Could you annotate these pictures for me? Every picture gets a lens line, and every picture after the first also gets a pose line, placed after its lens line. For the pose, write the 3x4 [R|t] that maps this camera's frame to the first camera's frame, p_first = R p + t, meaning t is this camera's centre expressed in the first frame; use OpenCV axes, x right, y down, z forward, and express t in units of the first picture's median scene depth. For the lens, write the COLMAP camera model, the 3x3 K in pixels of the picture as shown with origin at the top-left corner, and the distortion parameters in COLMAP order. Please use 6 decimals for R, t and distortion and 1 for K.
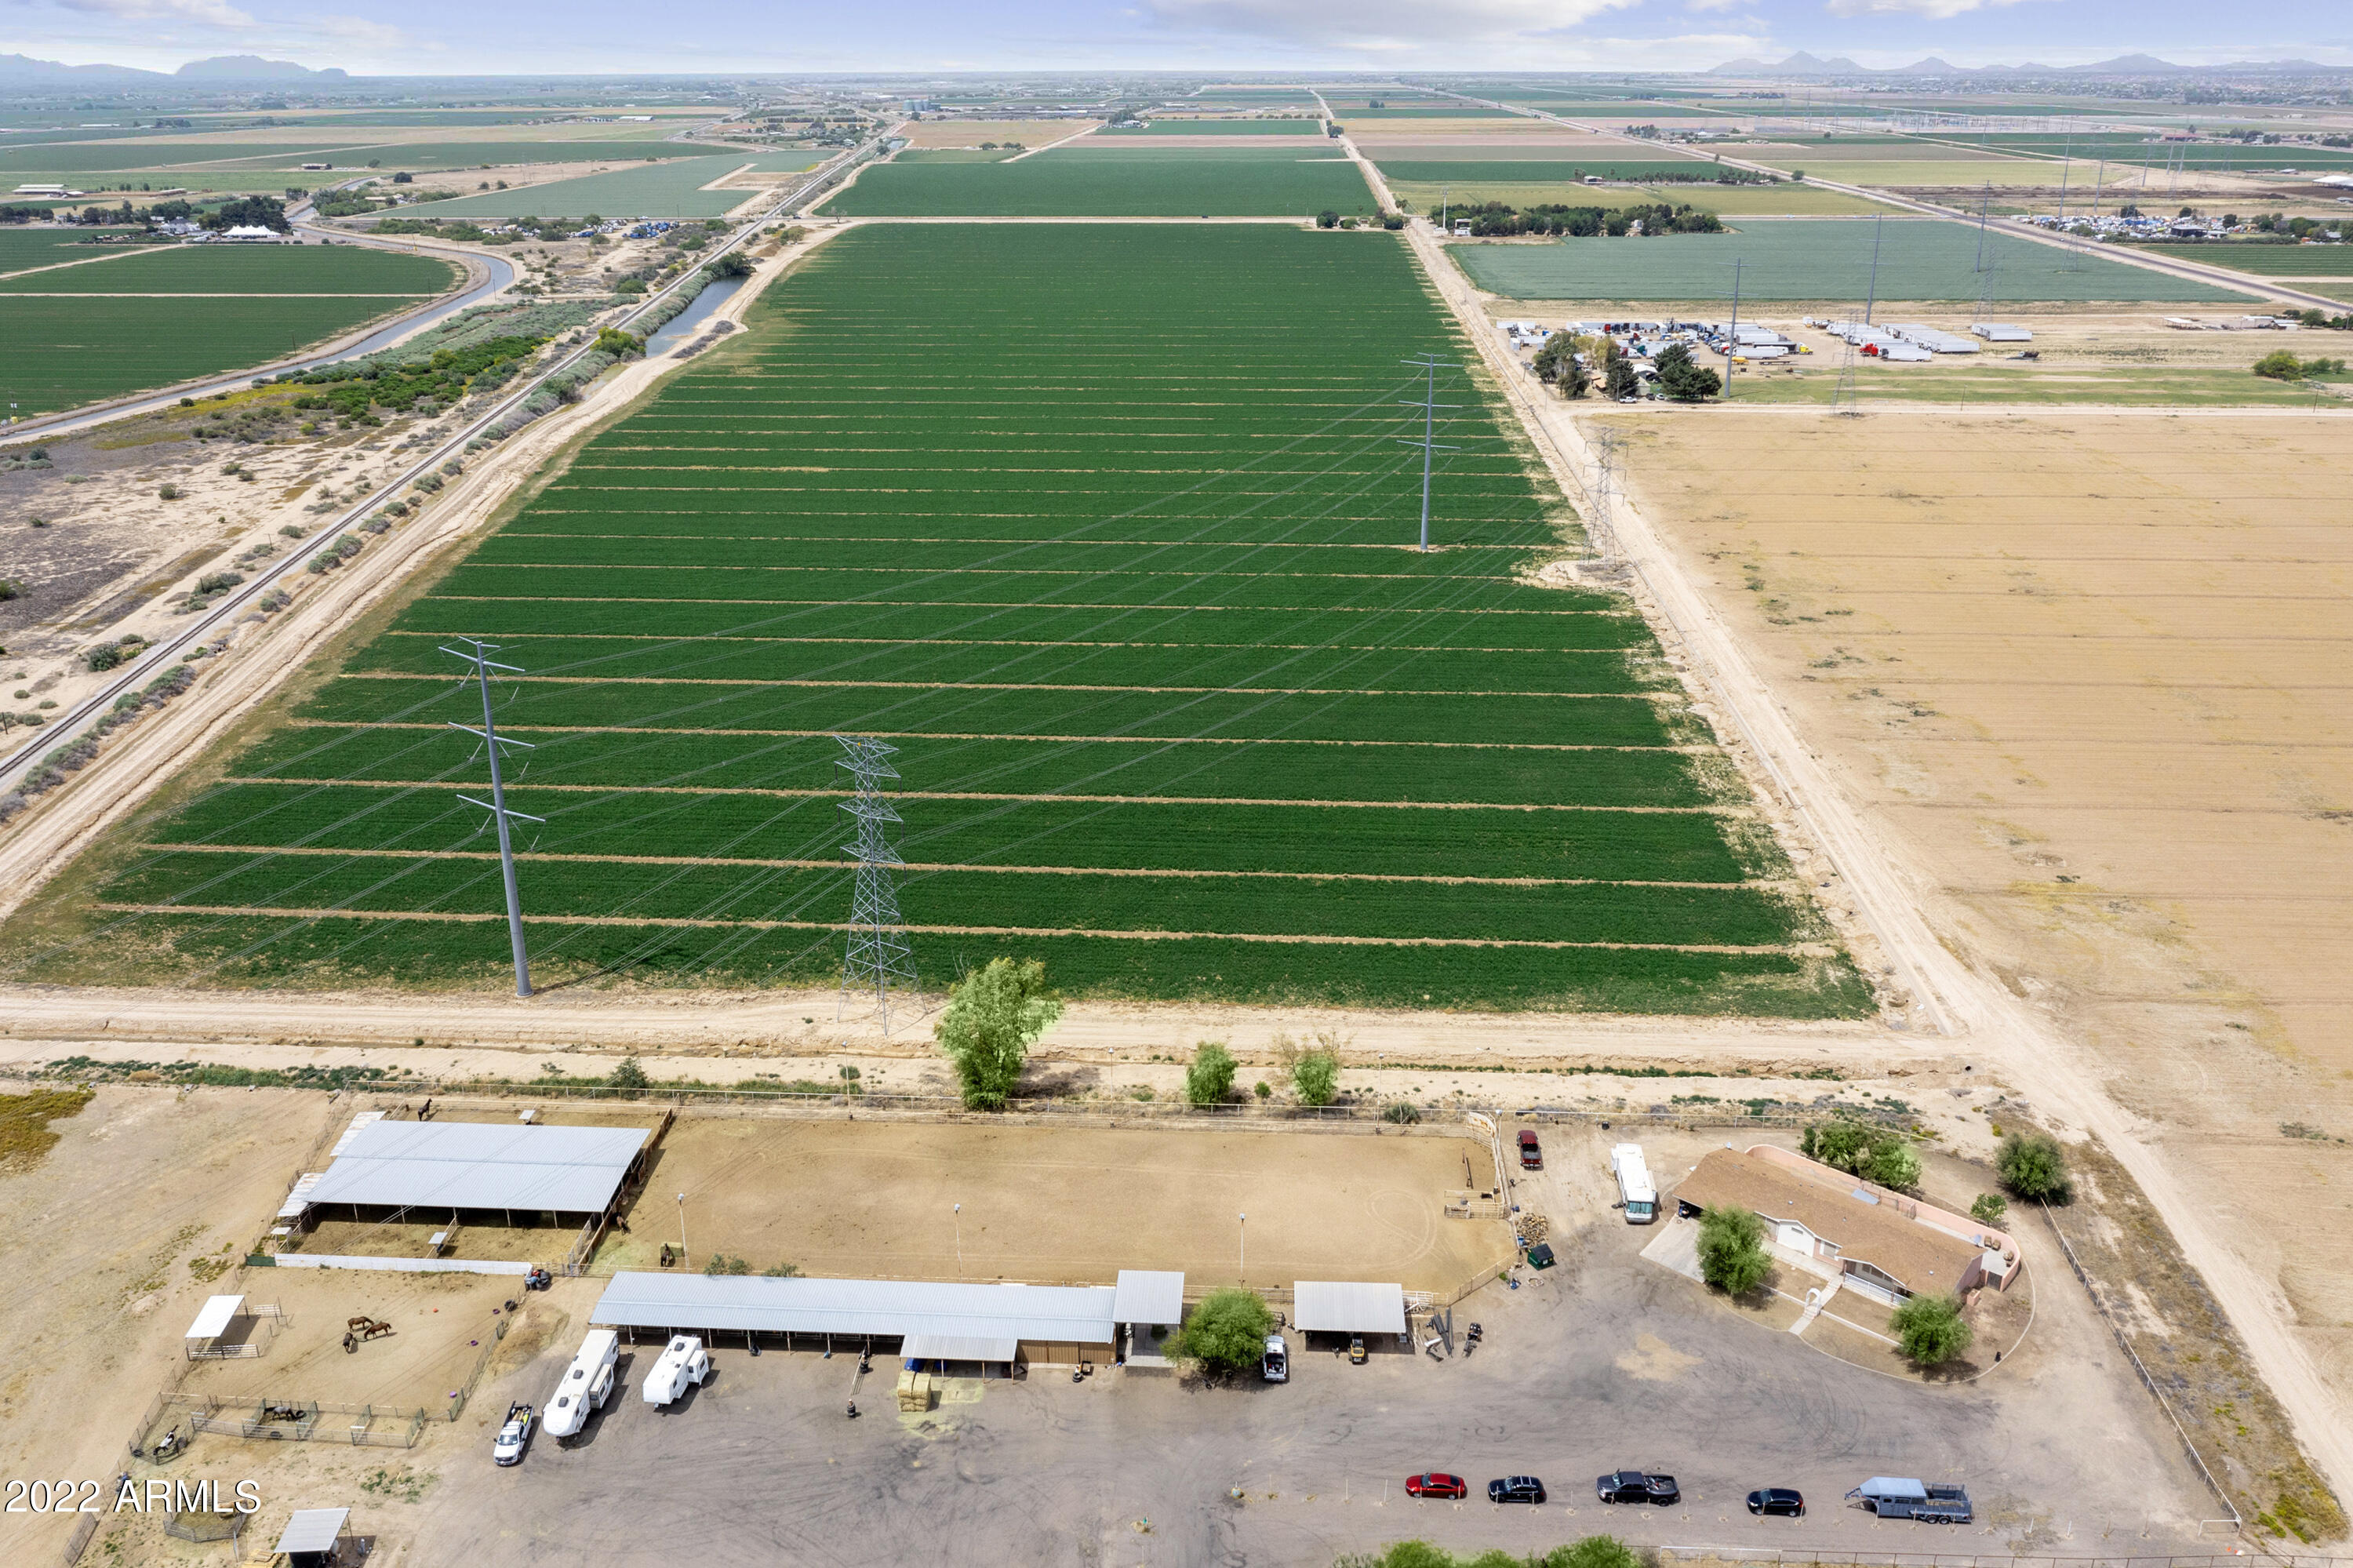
lens RADIAL K [[1880.7, 0, 1176.5], [0, 1880.7, 784.0], [0, 0, 1]] dist [-0.034557, 0.013377]
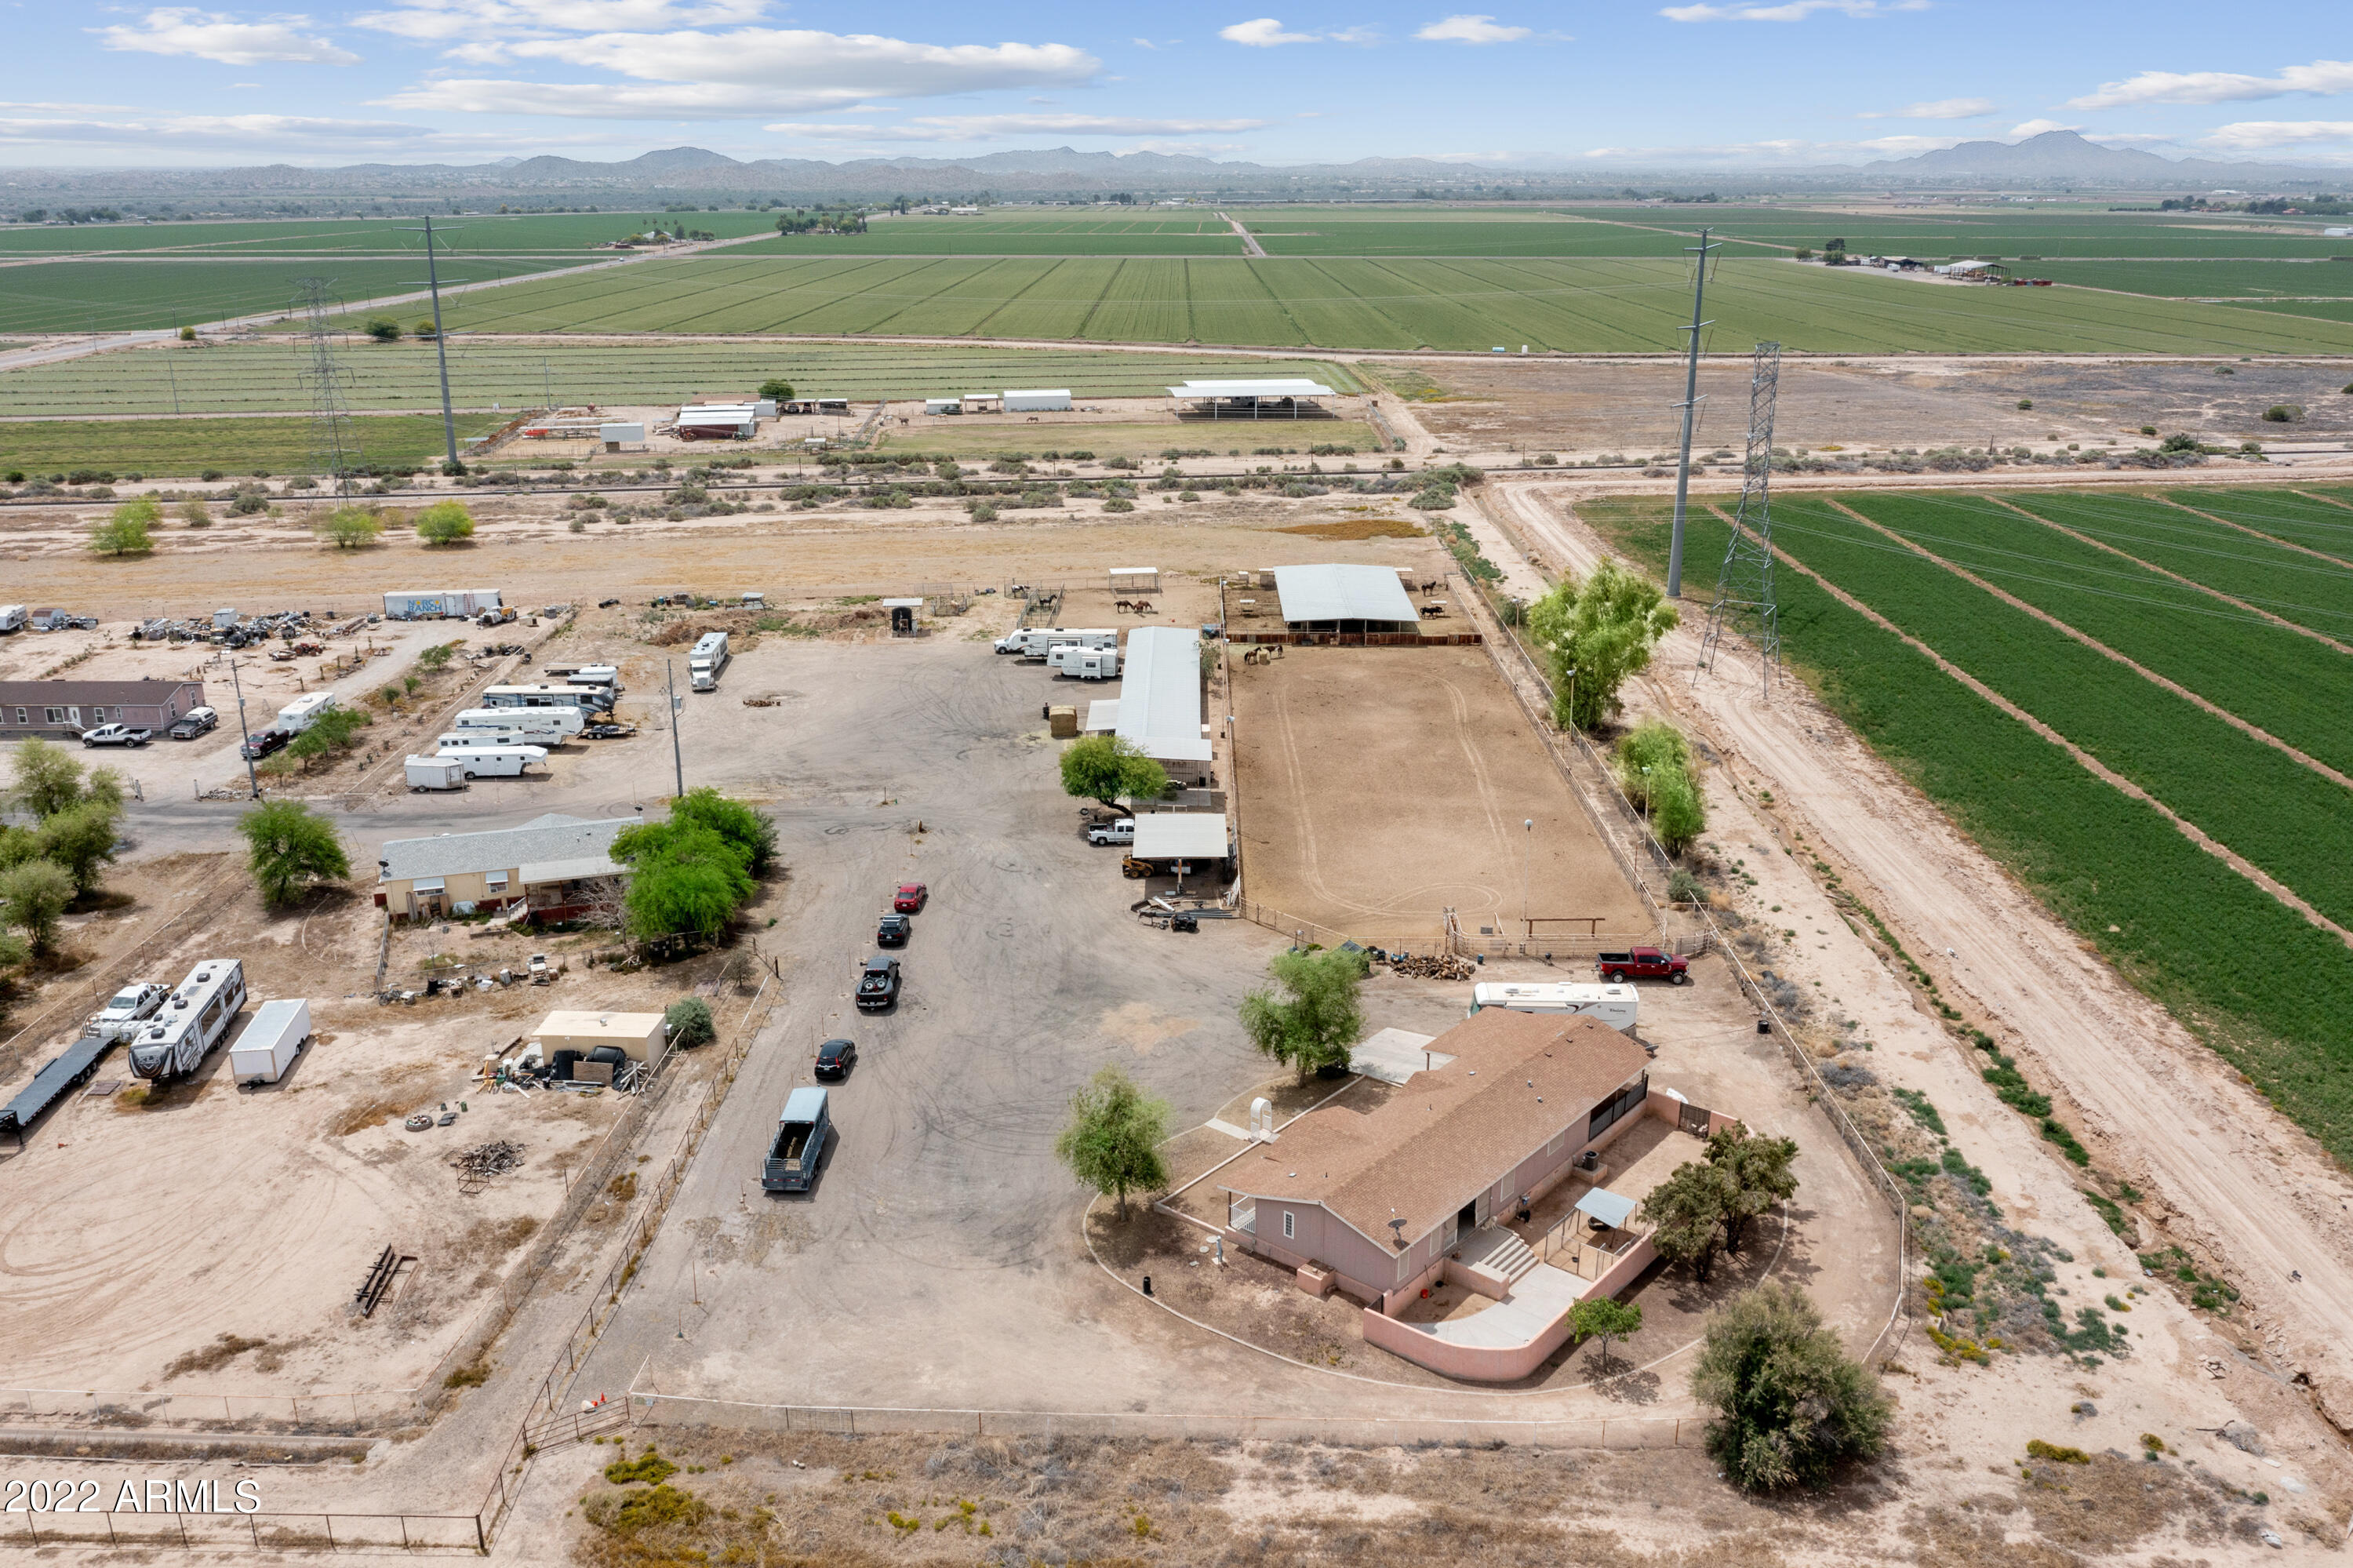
lens RADIAL K [[1880.7, 0, 1176.5], [0, 1880.7, 784.0], [0, 0, 1]] dist [-0.034557, 0.013377]
pose [[0.045964, 0.313129, -0.948598, 0.916514], [-0.362049, 0.890260, 0.276329, 0.021930], [0.931025, 0.330737, 0.154288, 0.874156]]
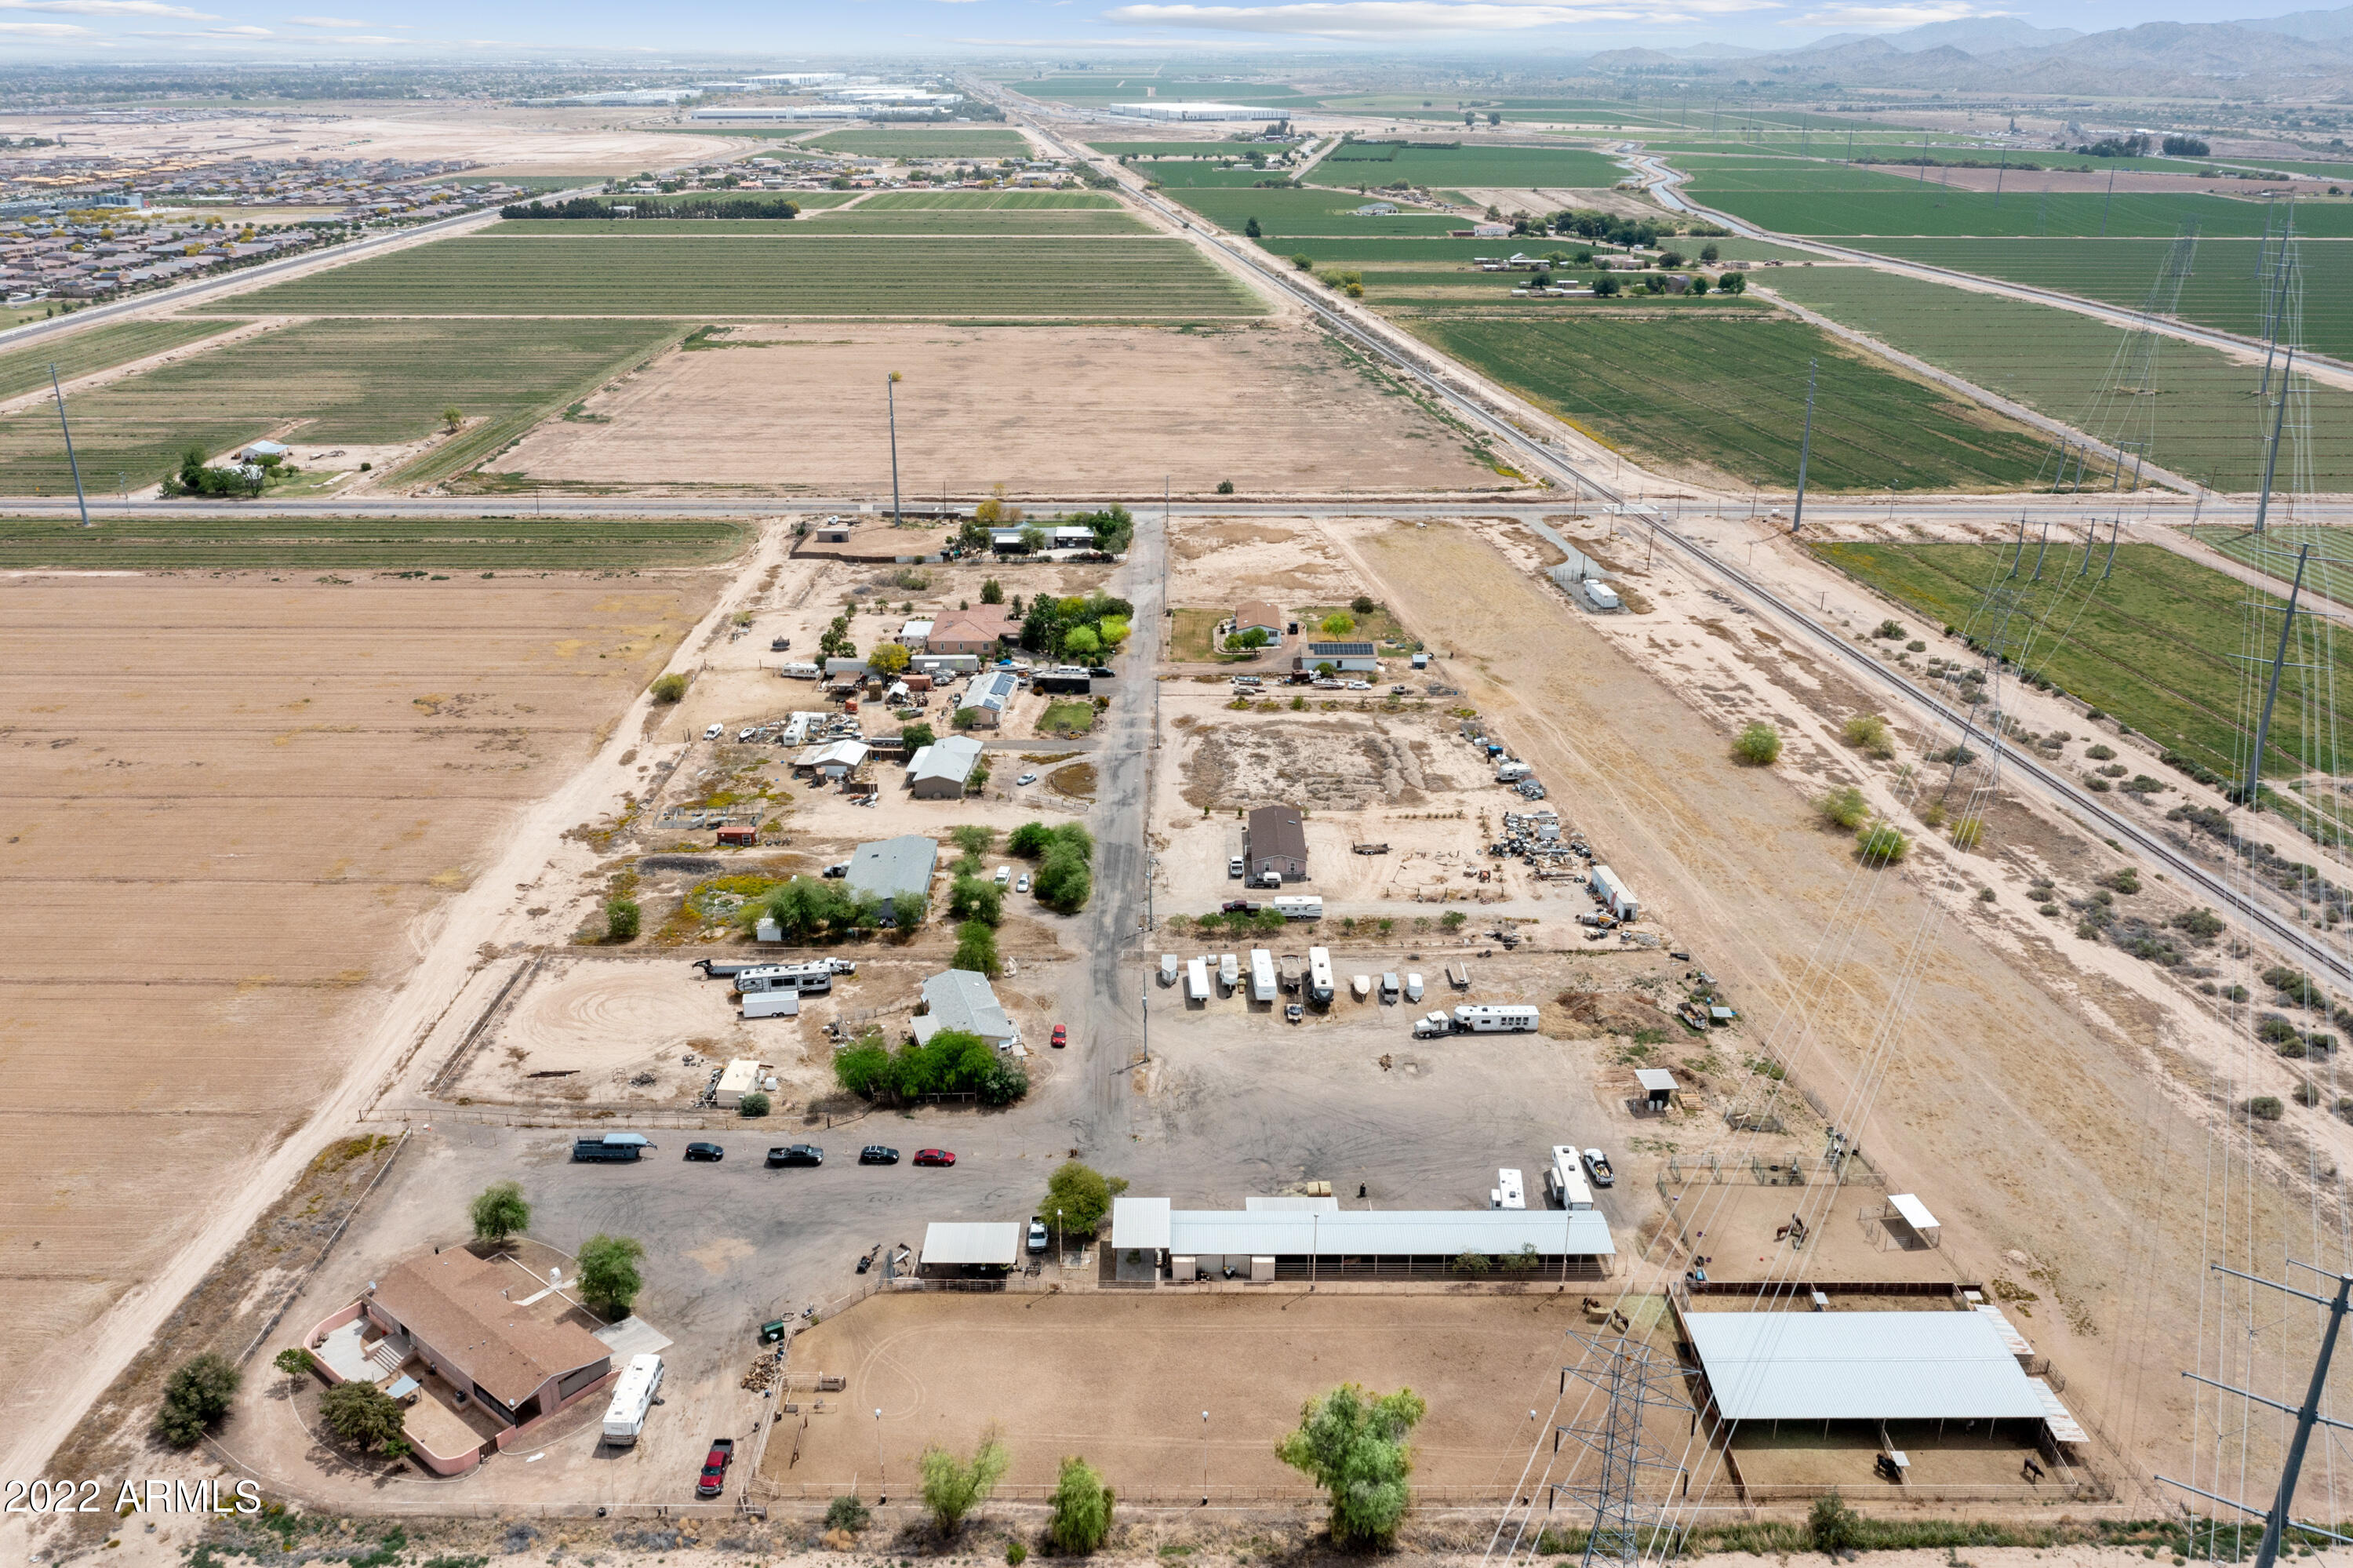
lens RADIAL K [[1880.7, 0, 1176.5], [0, 1880.7, 784.0], [0, 0, 1]] dist [-0.034557, 0.013377]
pose [[-0.998890, 0.017525, -0.043717, 0.010300], [-0.017041, 0.730838, 0.682338, -0.746549], [0.043907, 0.682326, -0.729729, 1.696501]]
